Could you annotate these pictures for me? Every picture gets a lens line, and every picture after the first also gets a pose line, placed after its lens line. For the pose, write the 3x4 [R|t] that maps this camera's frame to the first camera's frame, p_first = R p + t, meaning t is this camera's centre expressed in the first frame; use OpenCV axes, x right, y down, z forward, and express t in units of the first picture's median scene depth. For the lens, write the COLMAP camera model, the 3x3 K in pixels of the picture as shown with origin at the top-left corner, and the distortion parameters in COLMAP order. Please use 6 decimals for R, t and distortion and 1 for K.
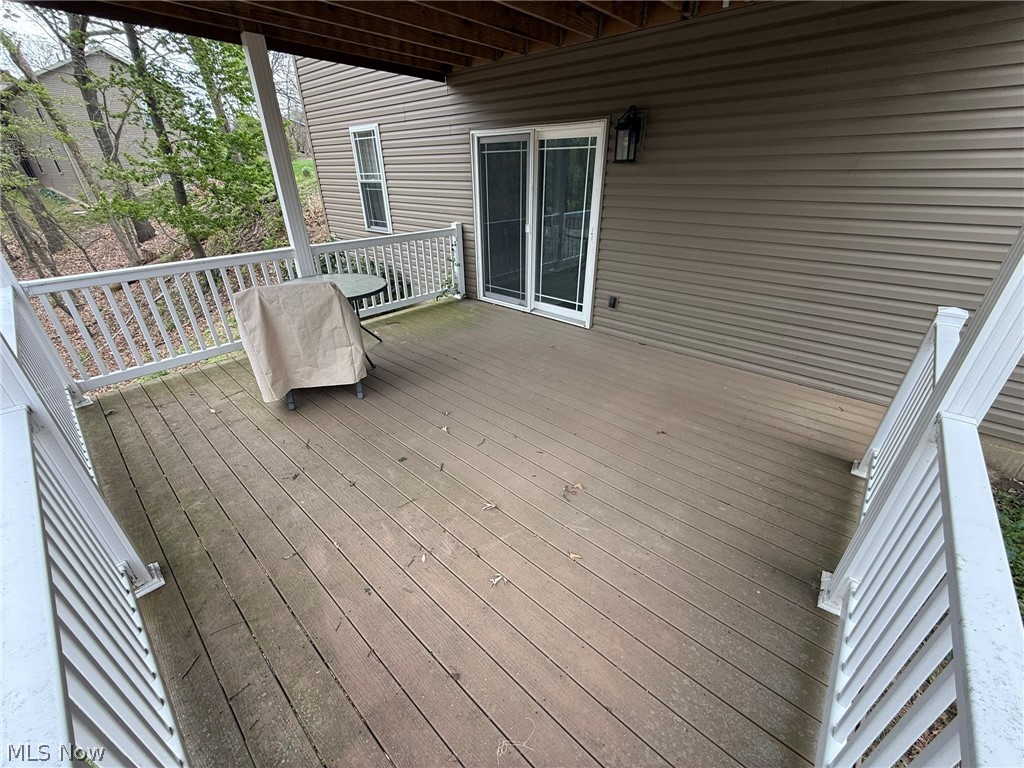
lens RADIAL K [[406.2, 0, 512.6], [0, 406.2, 382.6], [0, 0, 1]] dist [0.001347, 0.000682]
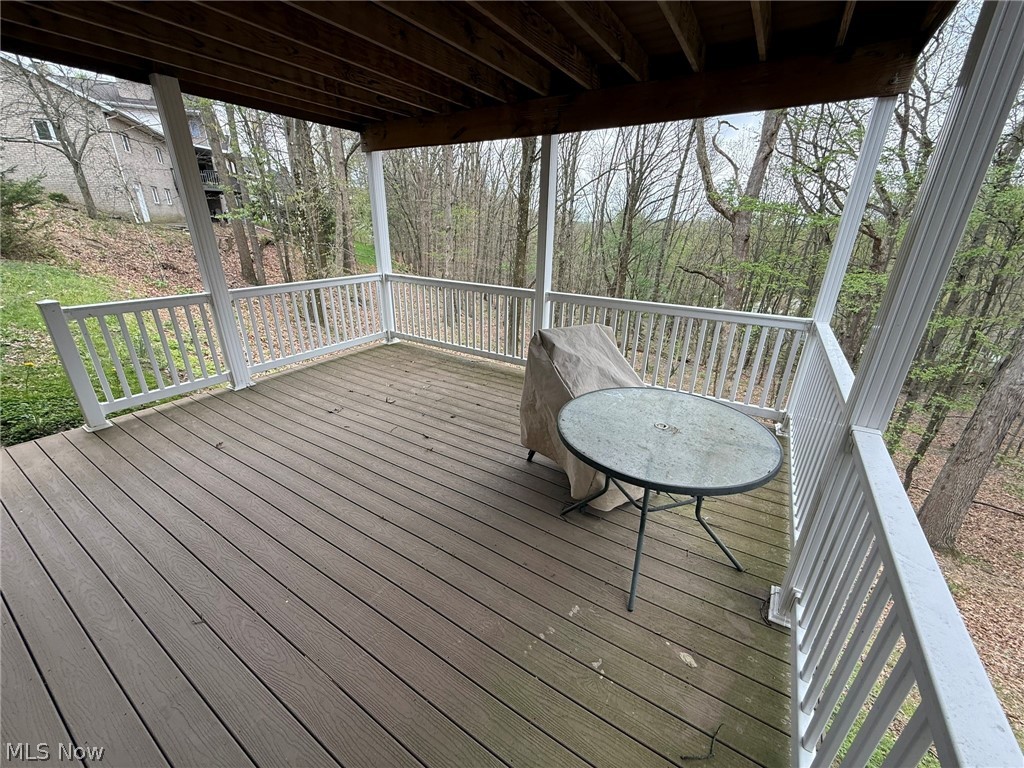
lens RADIAL K [[406.2, 0, 507.4], [0, 406.2, 386.6], [0, 0, 1]] dist [0.001347, 0.000682]
pose [[-0.987724, 0.041663, -0.150551, -0.219093], [-0.087106, 0.653126, 0.752222, -0.841243], [0.129669, 0.756102, -0.641479, 1.648005]]
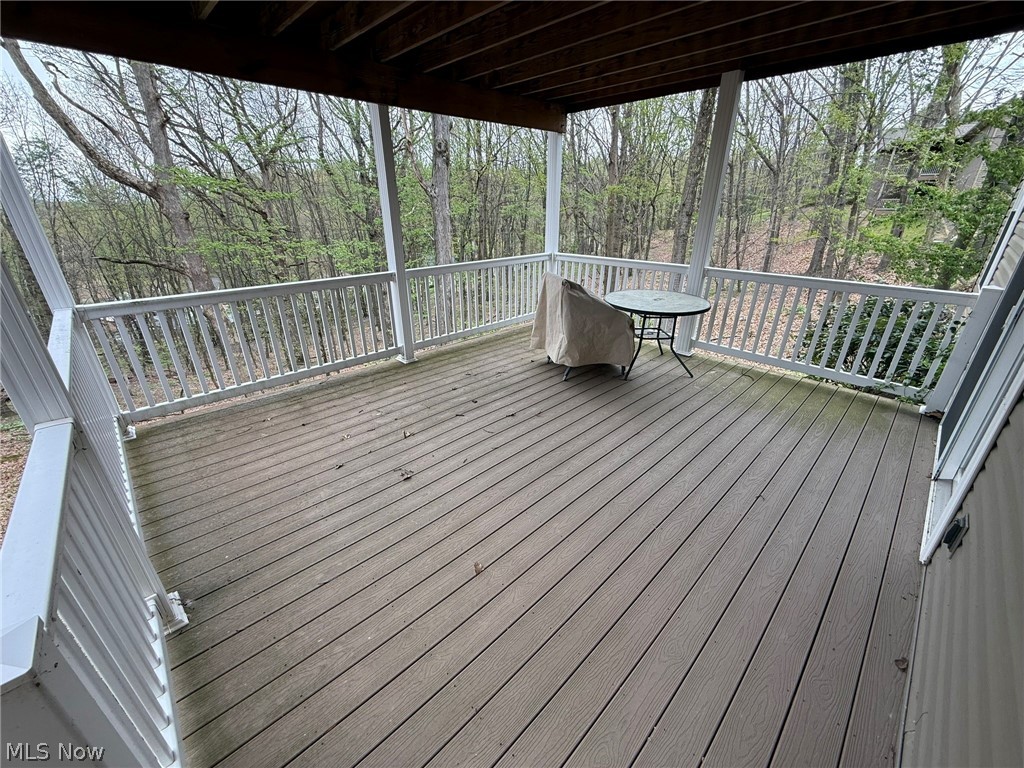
lens RADIAL K [[406.2, 0, 512.1], [0, 406.2, 386.4], [0, 0, 1]] dist [0.001347, 0.000682]
pose [[-0.079118, 0.406748, -0.910108, 0.840851], [-0.458194, 0.795978, 0.395572, -0.400982], [0.885324, 0.448303, 0.123393, 0.827146]]
